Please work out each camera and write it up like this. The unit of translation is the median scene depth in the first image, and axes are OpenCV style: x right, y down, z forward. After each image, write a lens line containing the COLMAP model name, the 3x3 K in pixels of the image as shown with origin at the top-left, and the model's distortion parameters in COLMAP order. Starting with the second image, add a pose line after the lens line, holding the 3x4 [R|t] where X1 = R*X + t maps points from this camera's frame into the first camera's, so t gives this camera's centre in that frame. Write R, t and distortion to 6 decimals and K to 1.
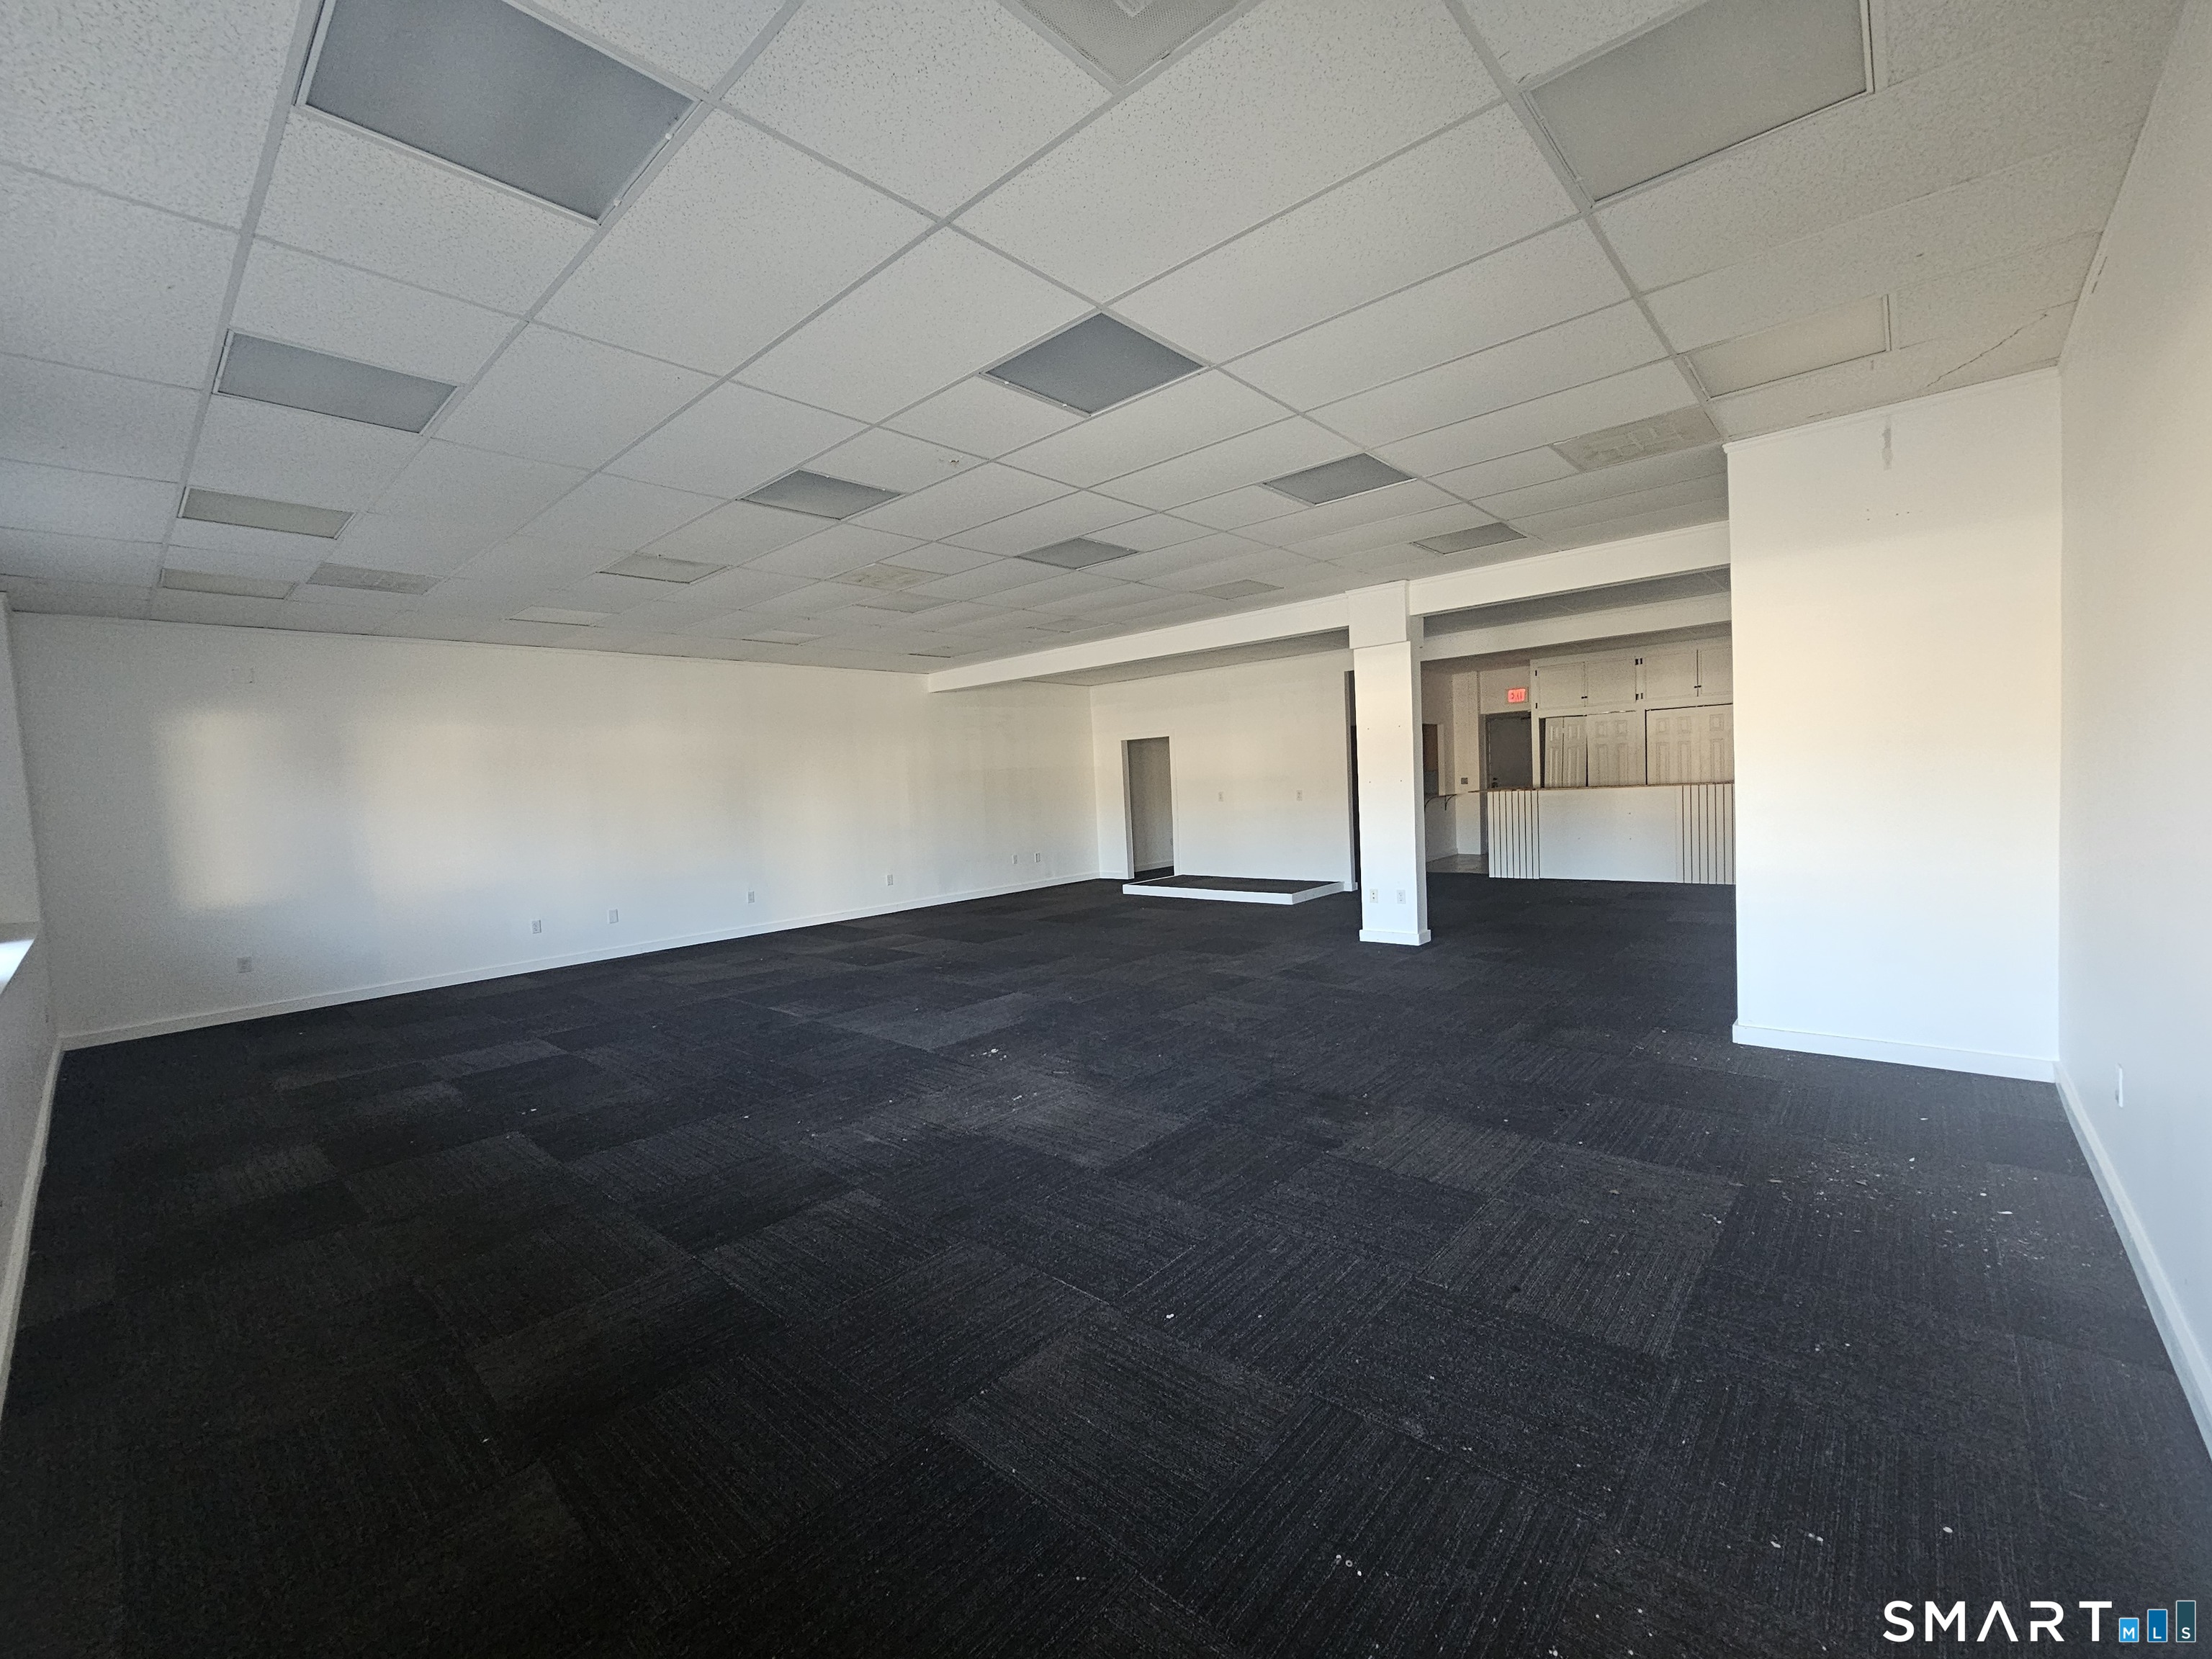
lens RADIAL K [[898.9, 0, 1104.1], [0, 898.9, 837.7], [0, 0, 1]] dist [0.000652, 0.000089]
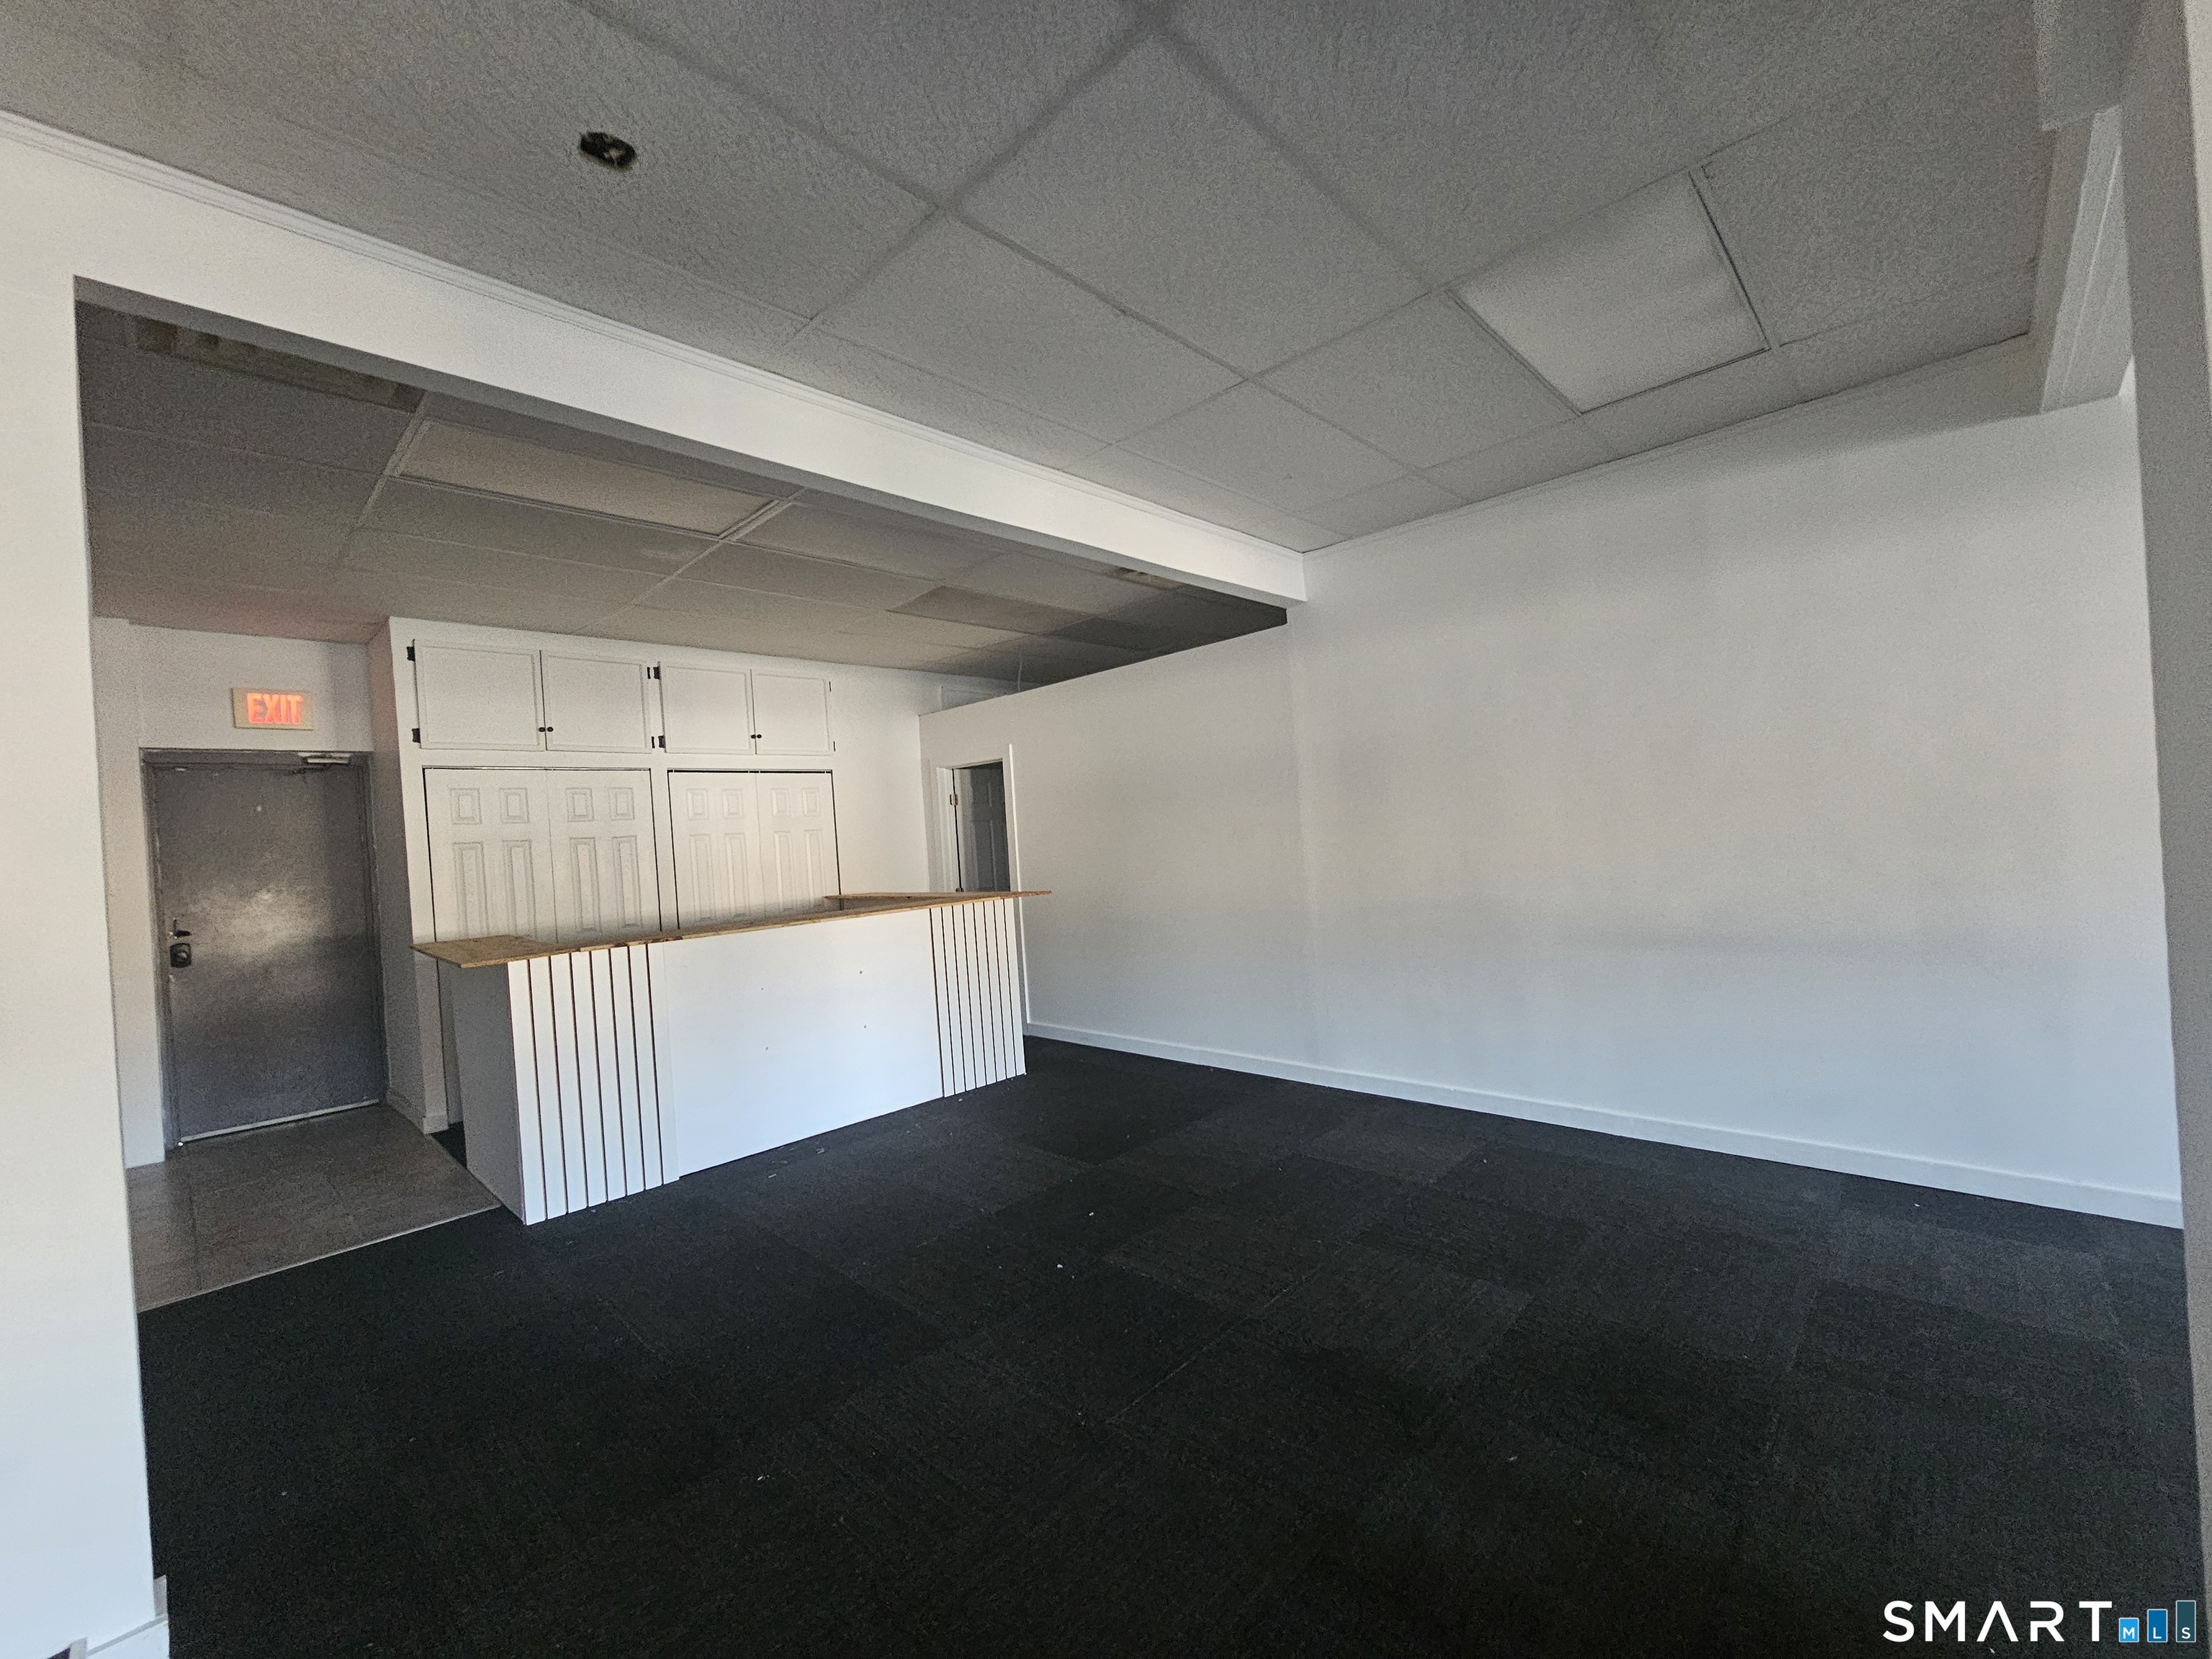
lens RADIAL K [[898.9, 0, 1096.3], [0, 898.9, 827.7], [0, 0, 1]] dist [0.000652, 0.000089]
pose [[0.050644, 0.058239, 0.997017, 0.118329], [0.120700, 0.990624, -0.063996, -0.050165], [-0.991396, 0.123581, 0.043140, 0.757277]]
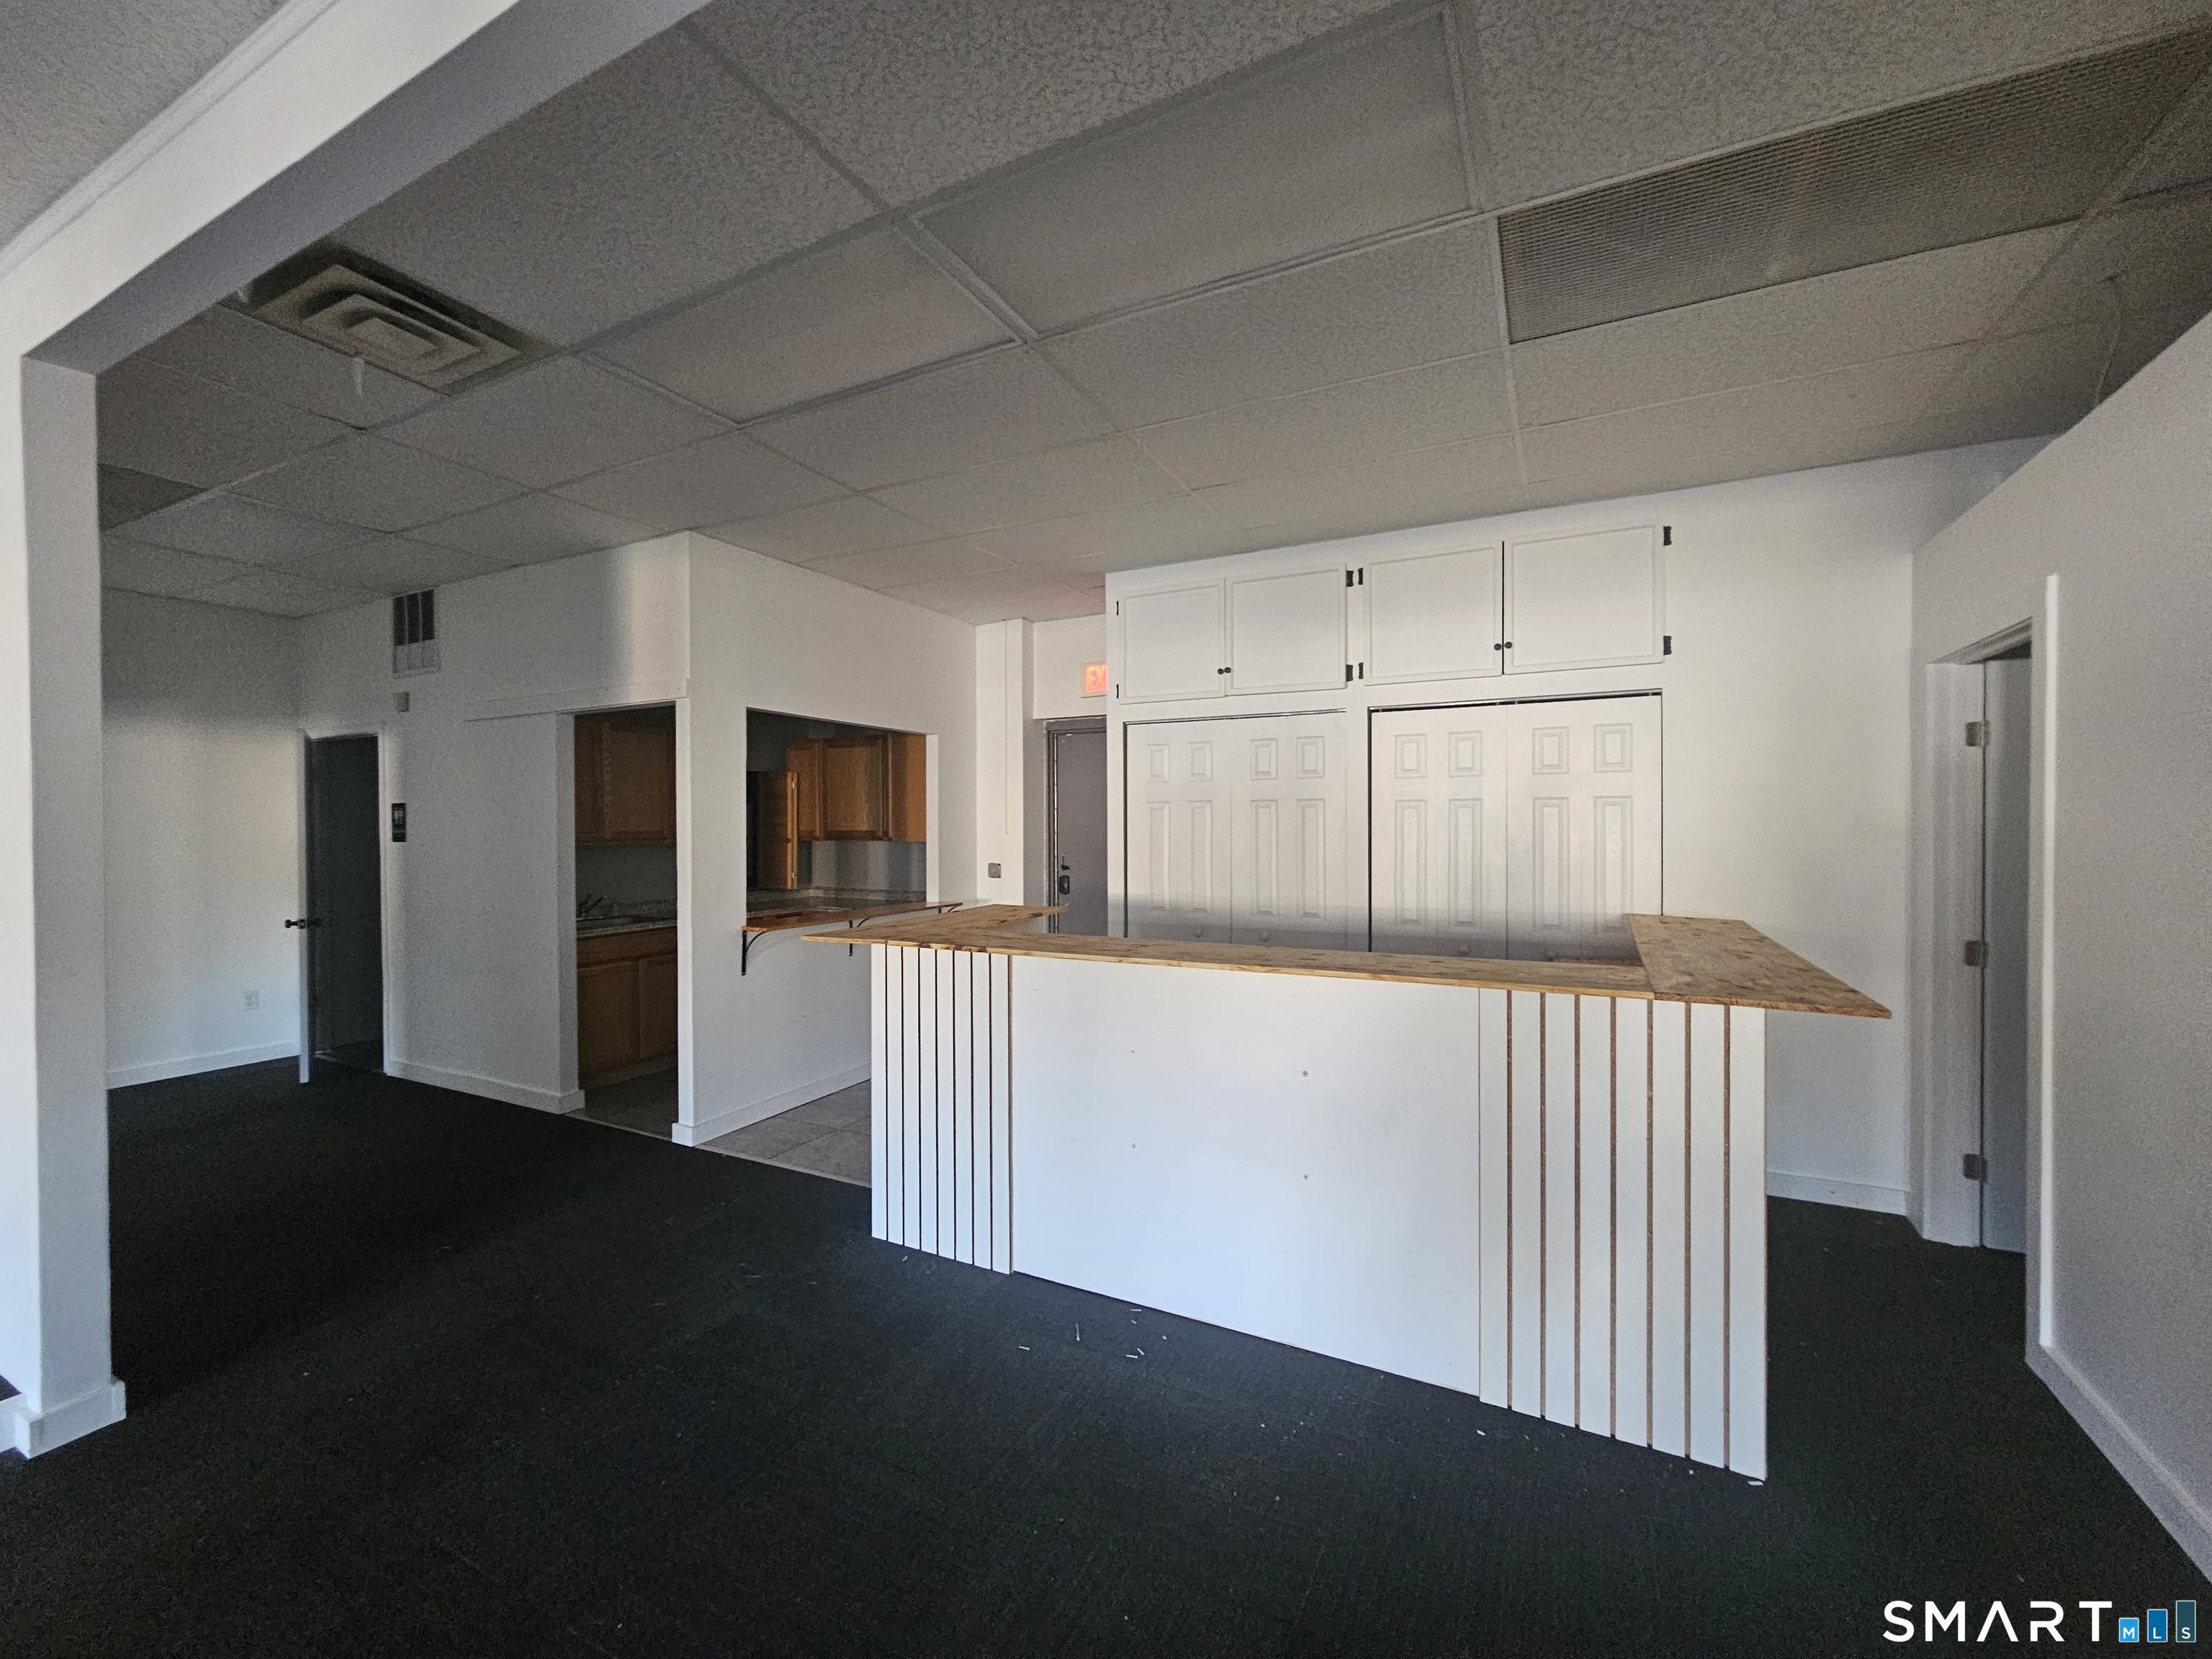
lens RADIAL K [[898.9, 0, 1105.7], [0, 898.9, 840.0], [0, 0, 1]] dist [0.000652, 0.000089]
pose [[0.966464, 0.044083, 0.252989, 0.416705], [-0.030132, 0.997817, -0.058759, -0.065907], [-0.255027, 0.049166, 0.965683, 0.690412]]
